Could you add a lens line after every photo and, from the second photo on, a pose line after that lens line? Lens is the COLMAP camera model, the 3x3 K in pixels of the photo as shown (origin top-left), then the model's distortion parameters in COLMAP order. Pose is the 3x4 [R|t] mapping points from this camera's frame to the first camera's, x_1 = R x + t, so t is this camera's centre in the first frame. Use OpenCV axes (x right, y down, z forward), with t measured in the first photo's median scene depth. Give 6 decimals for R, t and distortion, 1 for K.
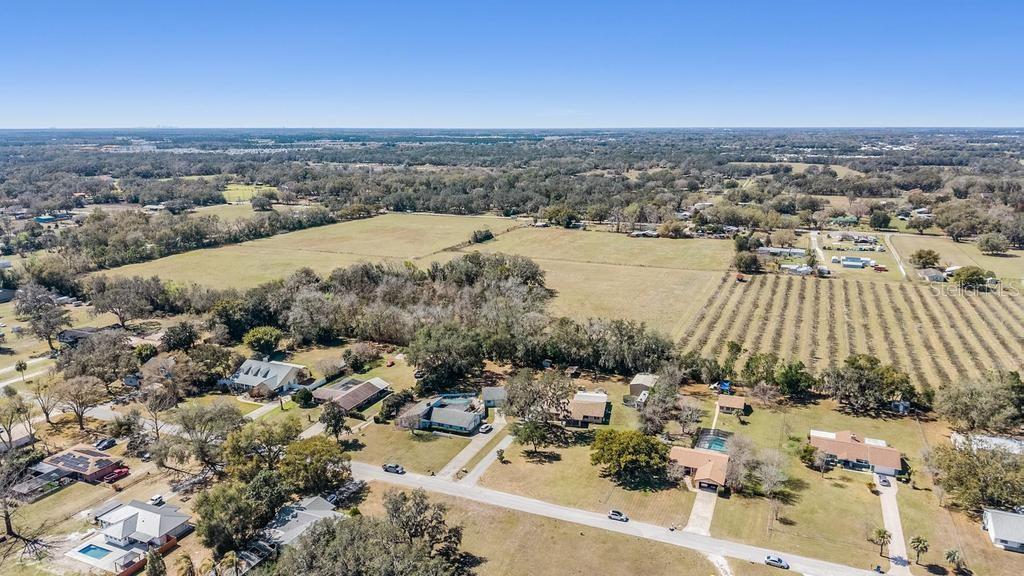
lens RADIAL K [[690.7, 0, 504.3], [0, 690.7, 299.4], [0, 0, 1]] dist [0.066635, -0.086700]
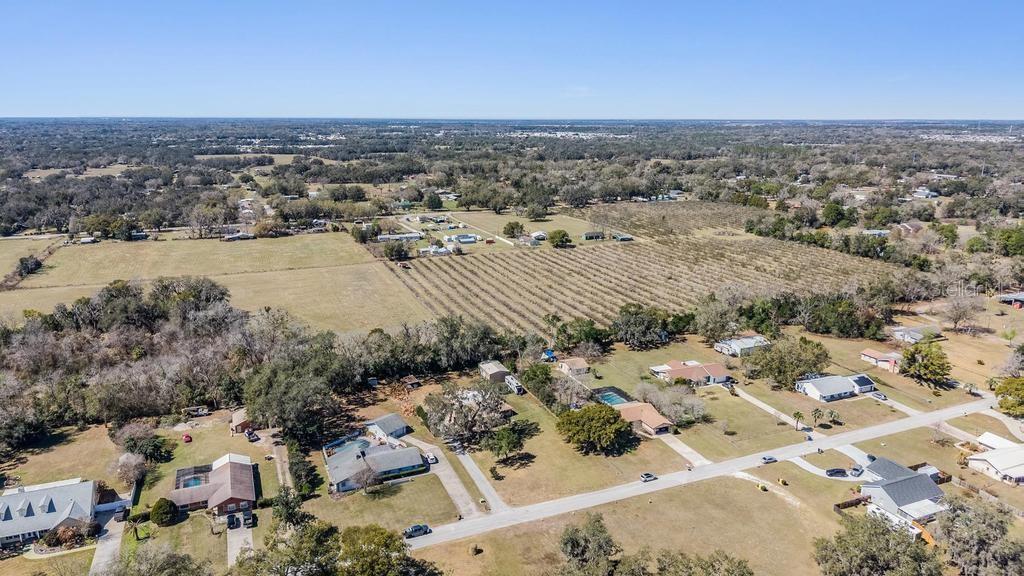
lens RADIAL K [[690.7, 0, 504.3], [0, 690.7, 299.4], [0, 0, 1]] dist [0.066635, -0.086700]
pose [[0.699054, -0.181140, 0.691745, -0.473330], [0.171982, 0.981577, 0.083236, -0.066856], [-0.694079, 0.060781, 0.717329, 0.225955]]
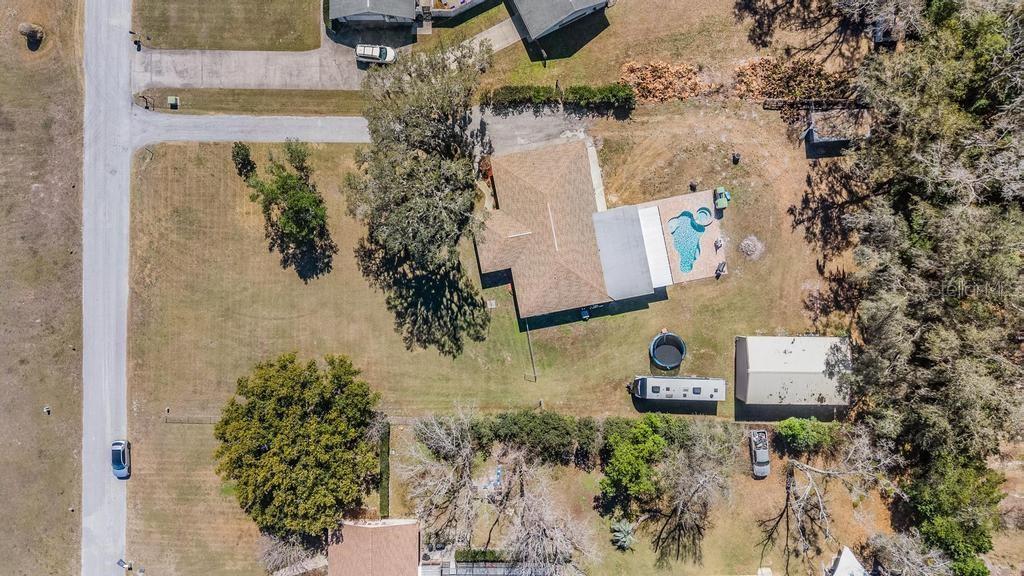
lens RADIAL K [[690.7, 0, 504.3], [0, 690.7, 299.4], [0, 0, 1]] dist [0.066635, -0.086700]
pose [[0.394244, 0.918904, 0.013655, 0.106520], [-0.199173, 0.070929, 0.977394, -0.177766], [0.897163, -0.388051, 0.210985, 0.788287]]
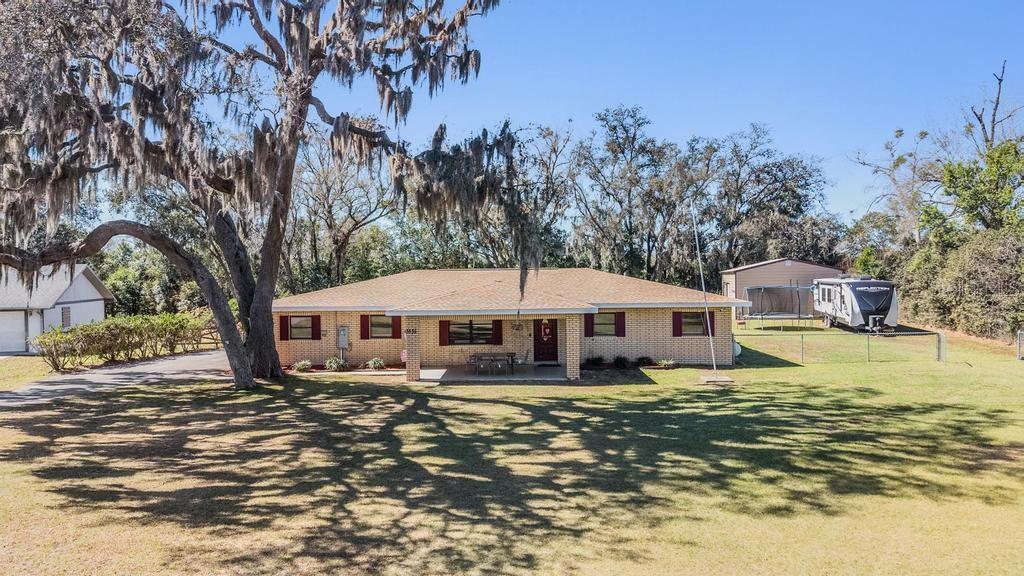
lens RADIAL K [[690.7, 0, 504.3], [0, 690.7, 299.4], [0, 0, 1]] dist [0.066635, -0.086700]
pose [[0.982146, -0.006336, 0.188013, 0.065621], [0.047344, 0.975590, -0.214437, 0.166565], [-0.182065, 0.219510, 0.958472, 0.767856]]
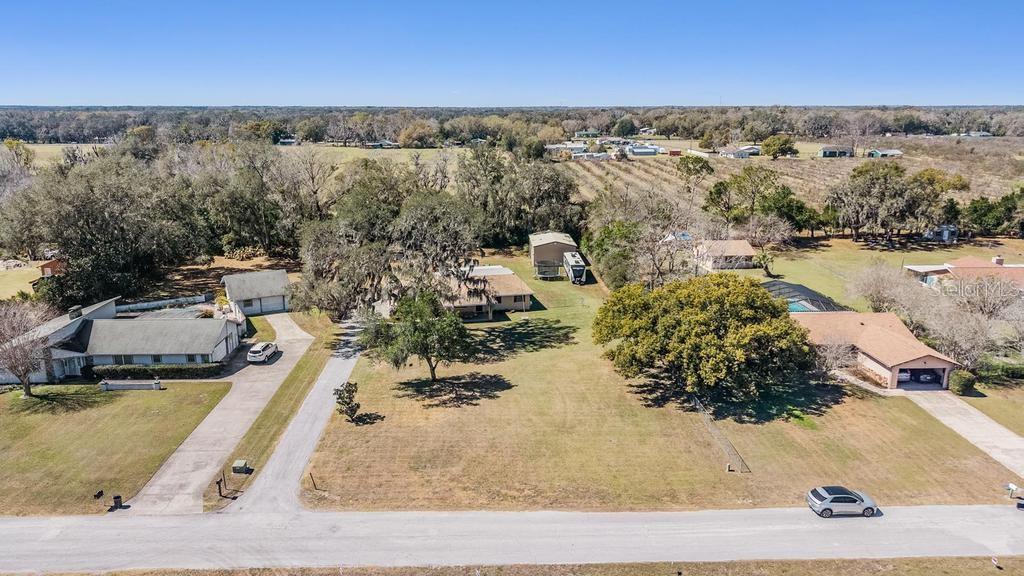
lens RADIAL K [[690.7, 0, 504.3], [0, 690.7, 299.4], [0, 0, 1]] dist [0.066635, -0.086700]
pose [[0.900235, -0.098052, 0.424220, -0.056458], [0.087511, 0.995177, 0.044315, 0.131105], [-0.426520, -0.002770, 0.904474, 0.521223]]
